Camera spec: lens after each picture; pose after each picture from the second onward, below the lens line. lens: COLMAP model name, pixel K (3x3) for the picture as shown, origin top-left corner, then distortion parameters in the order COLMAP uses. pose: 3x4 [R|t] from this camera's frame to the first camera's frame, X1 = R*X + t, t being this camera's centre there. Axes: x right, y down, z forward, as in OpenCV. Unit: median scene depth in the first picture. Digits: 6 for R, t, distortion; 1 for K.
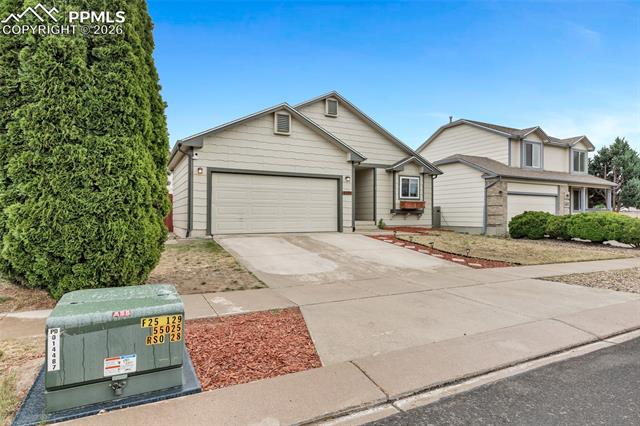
lens RADIAL K [[356.5, 0, 321.8], [0, 356.5, 216.9], [0, 0, 1]] dist [0.000756, 0.000519]
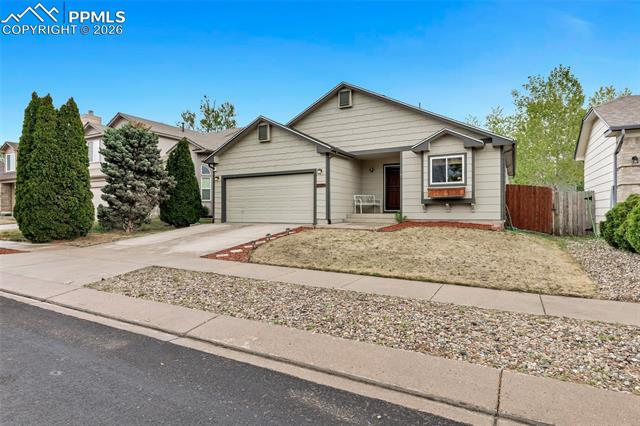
lens RADIAL K [[356.5, 0, 316.1], [0, 356.5, 209.2], [0, 0, 1]] dist [0.000756, 0.000519]
pose [[0.543603, -0.008364, -0.839301, 0.745760], [0.004828, 0.999965, -0.006838, 0.005520], [0.839328, -0.000335, 0.543625, 0.361181]]
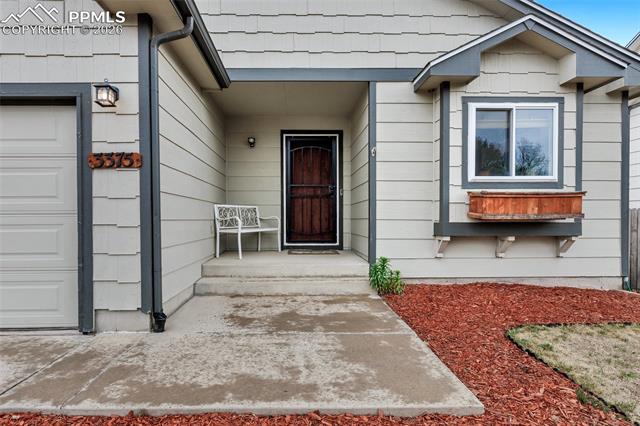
lens RADIAL K [[356.5, 0, 297.7], [0, 356.5, 226.2], [0, 0, 1]] dist [0.000756, 0.000519]
pose [[0.895498, 0.005081, -0.445036, 0.224622], [0.004385, 0.999786, 0.020239, -0.024419], [0.445044, -0.020076, 0.895284, 0.696584]]
